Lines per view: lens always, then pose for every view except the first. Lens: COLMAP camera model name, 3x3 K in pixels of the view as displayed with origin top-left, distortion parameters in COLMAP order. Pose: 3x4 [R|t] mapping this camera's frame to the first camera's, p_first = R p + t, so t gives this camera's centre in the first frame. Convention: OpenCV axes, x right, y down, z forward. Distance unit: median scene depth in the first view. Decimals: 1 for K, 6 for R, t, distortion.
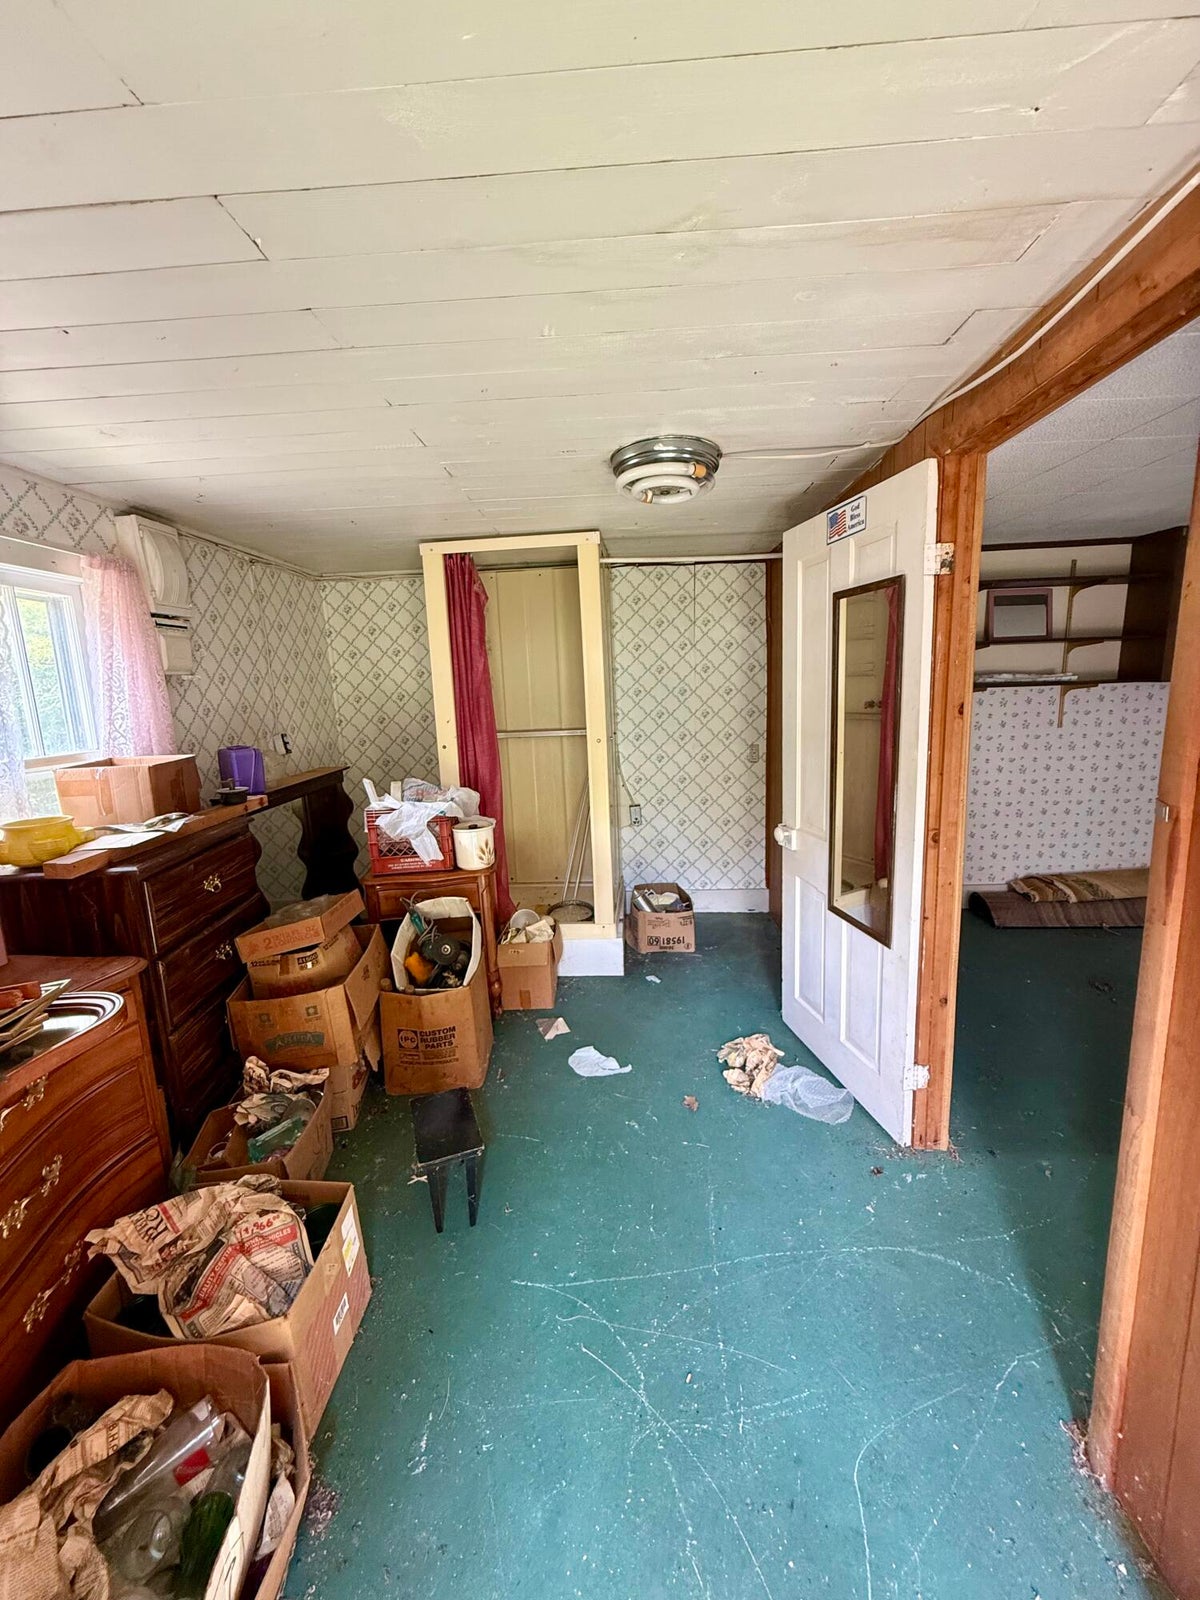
lens RADIAL K [[640.7, 0, 600.8], [0, 640.7, 795.5], [0, 0, 1]] dist [0.000758, 0.000097]
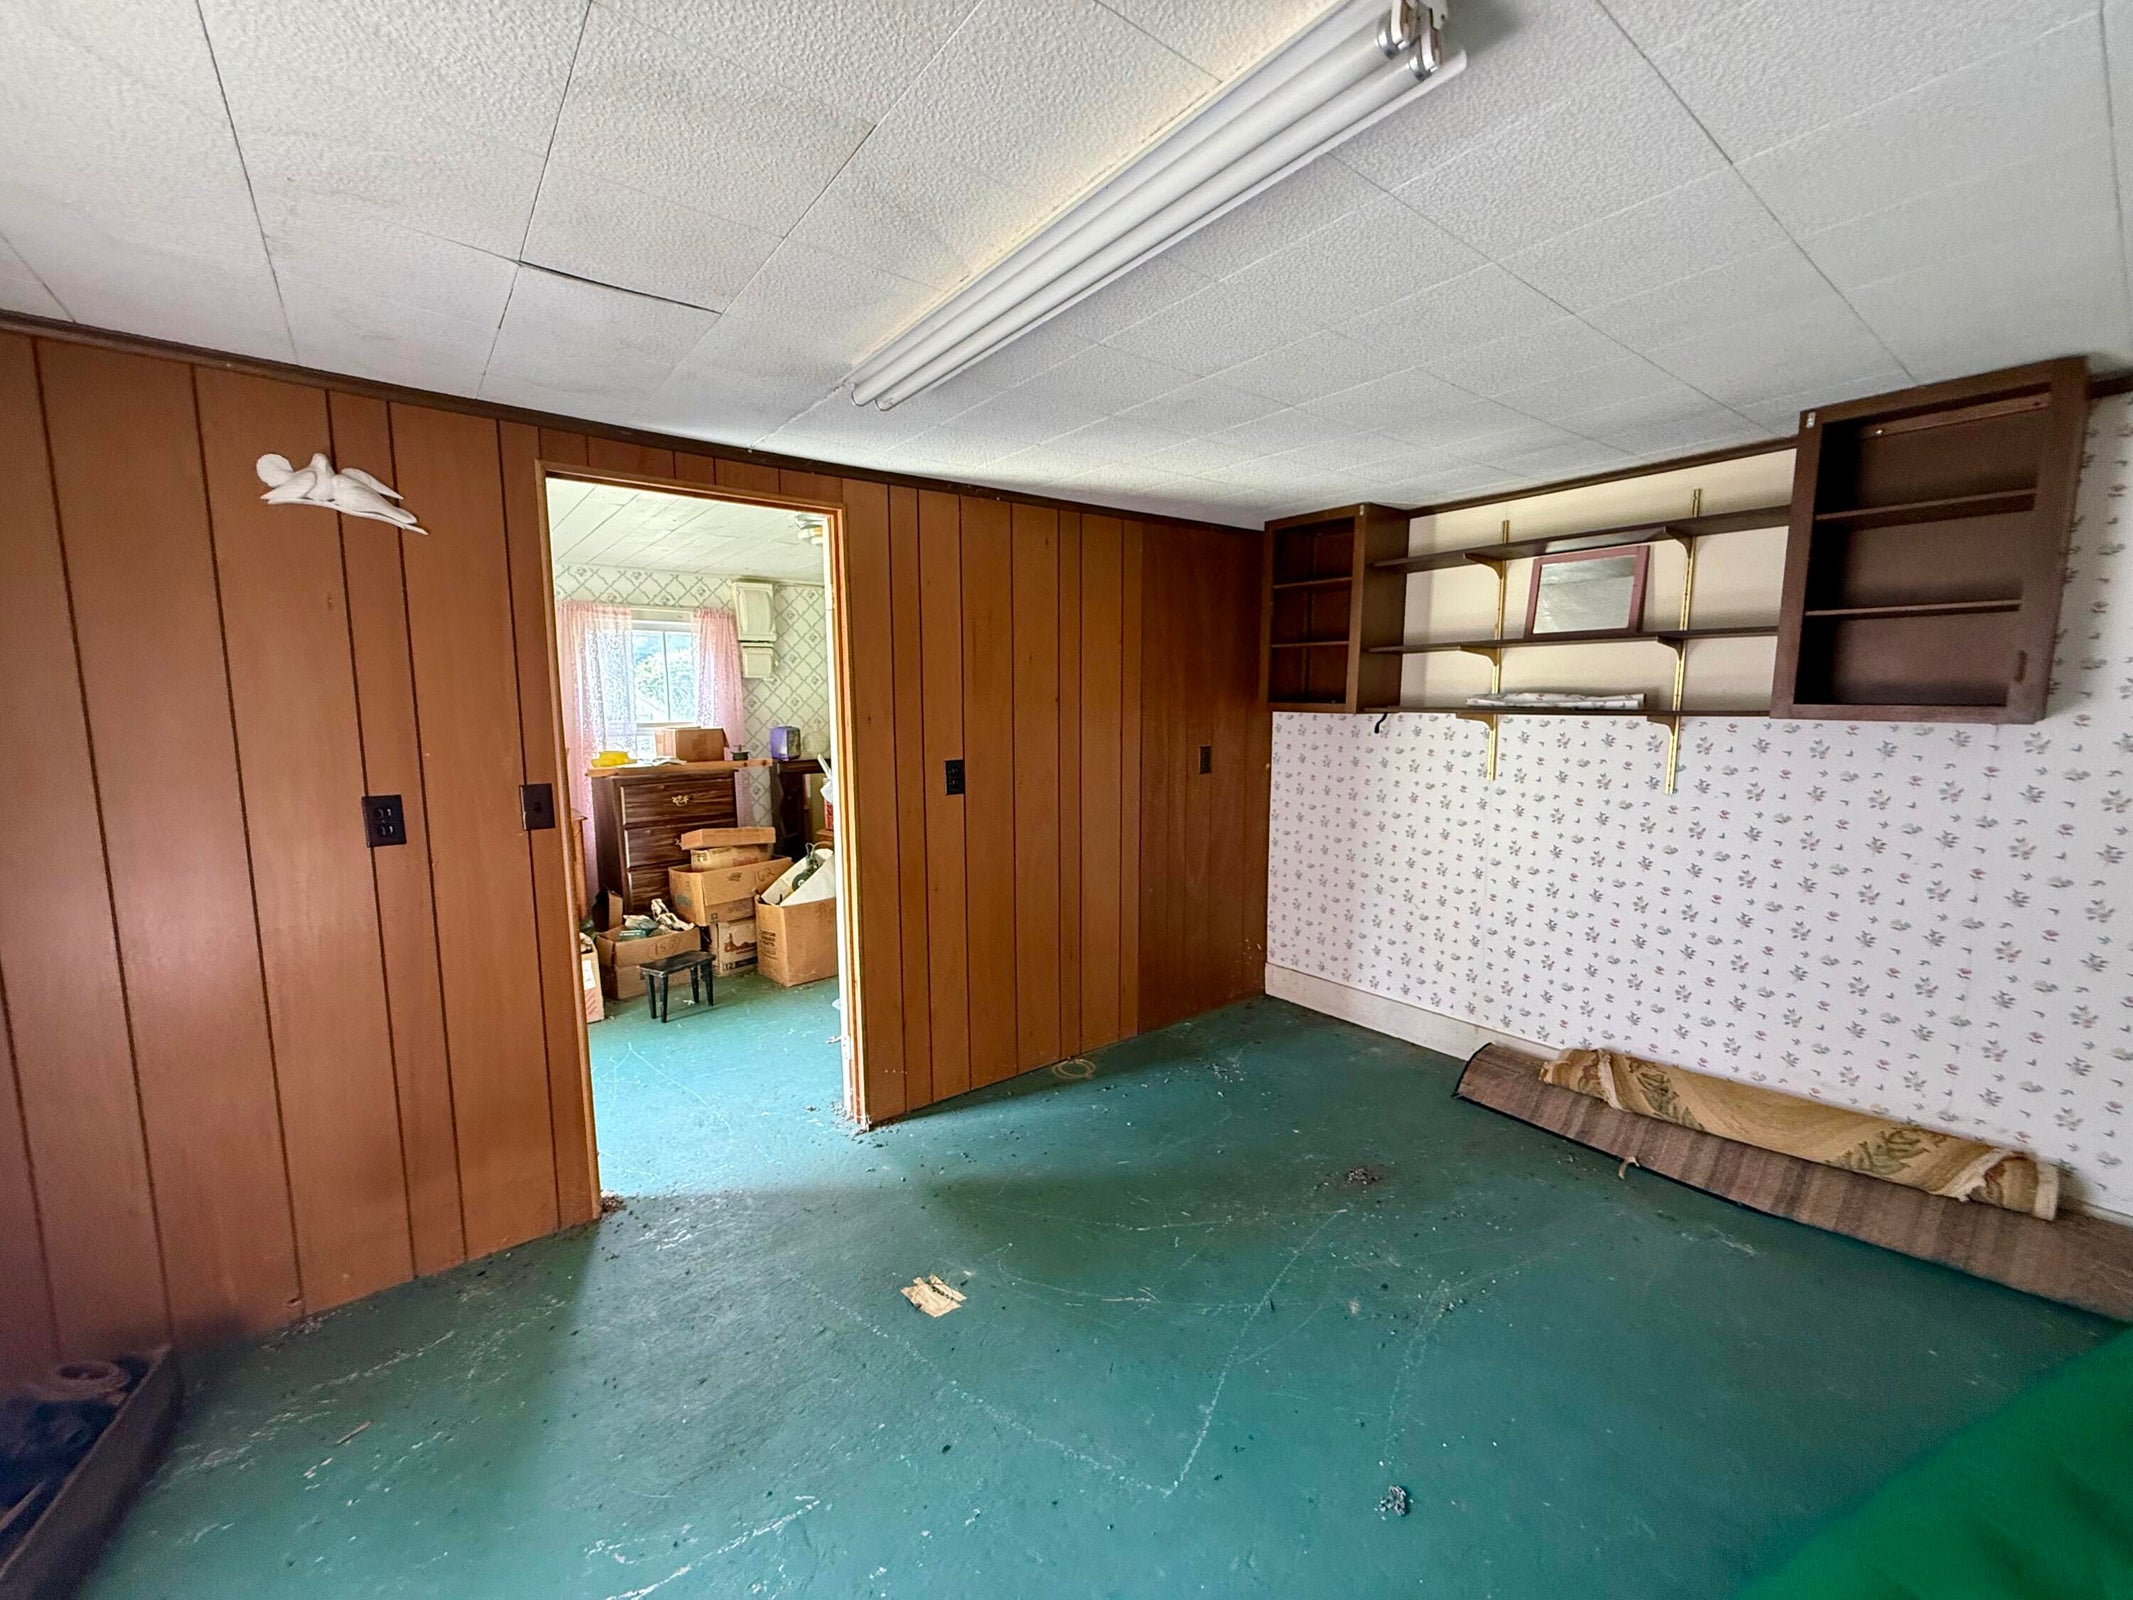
lens RADIAL K [[854.1, 0, 1060.7], [0, 854.1, 801.5], [0, 0, 1]] dist [0.000758, 0.000097]
pose [[0.650696, 0.123202, -0.749277, 0.951432], [-0.151142, 0.988020, 0.031202, -0.044490], [0.744145, 0.092944, 0.661521, 0.133502]]
